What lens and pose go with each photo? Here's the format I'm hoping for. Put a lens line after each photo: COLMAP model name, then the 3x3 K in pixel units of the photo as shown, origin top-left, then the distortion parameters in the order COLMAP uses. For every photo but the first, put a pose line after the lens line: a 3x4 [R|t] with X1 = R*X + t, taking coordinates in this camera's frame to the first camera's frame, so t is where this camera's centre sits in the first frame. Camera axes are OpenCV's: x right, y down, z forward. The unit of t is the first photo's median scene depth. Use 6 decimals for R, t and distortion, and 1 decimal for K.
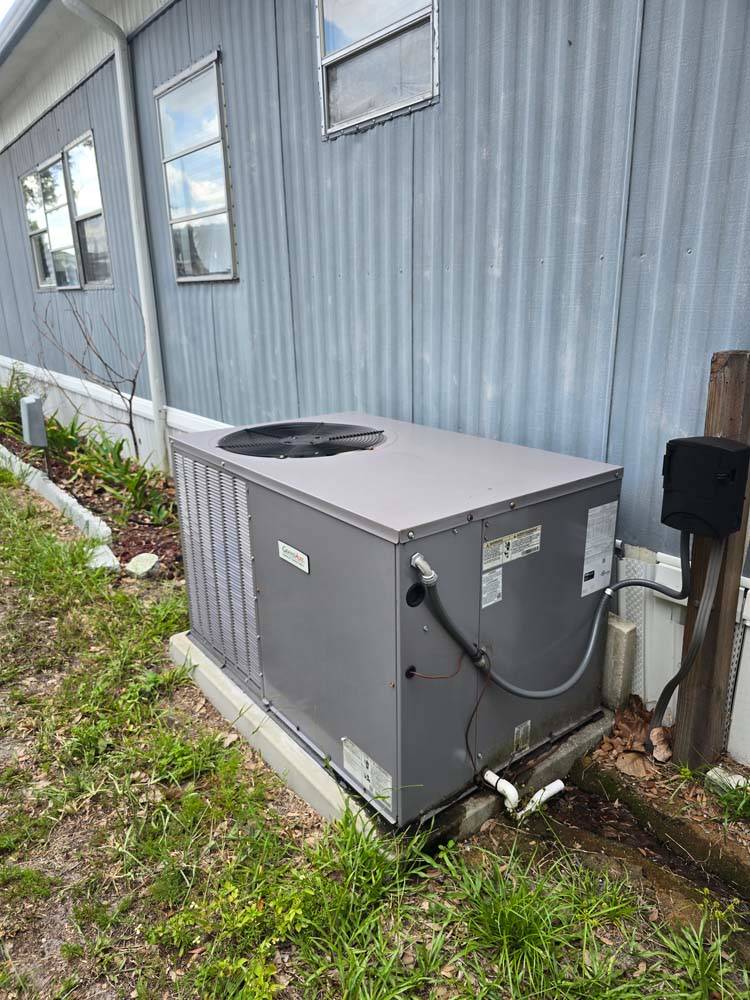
lens RADIAL K [[675.1, 0, 375.0], [0, 675.1, 500.0], [0, 0, 1]] dist [0.070746, -0.064481]
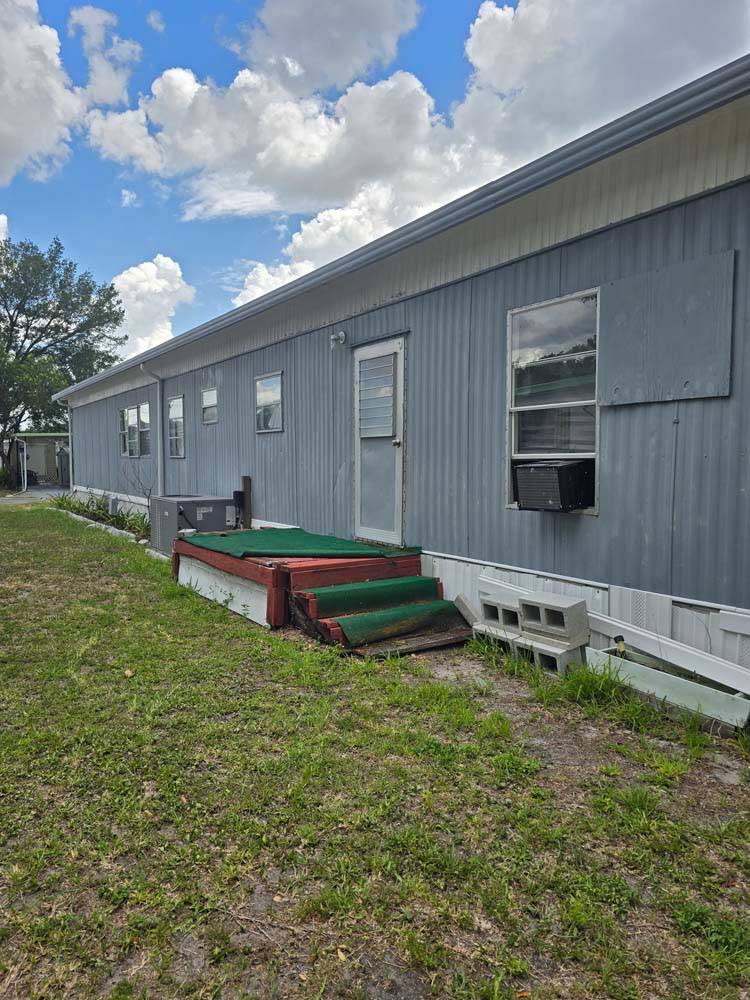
lens RADIAL K [[675.1, 0, 375.0], [0, 675.1, 500.0], [0, 0, 1]] dist [0.070746, -0.064481]
pose [[0.997141, 0.021180, -0.072536, 1.206069], [-0.036975, 0.973908, -0.223912, 0.714289], [0.065901, 0.225954, 0.971906, -2.586779]]
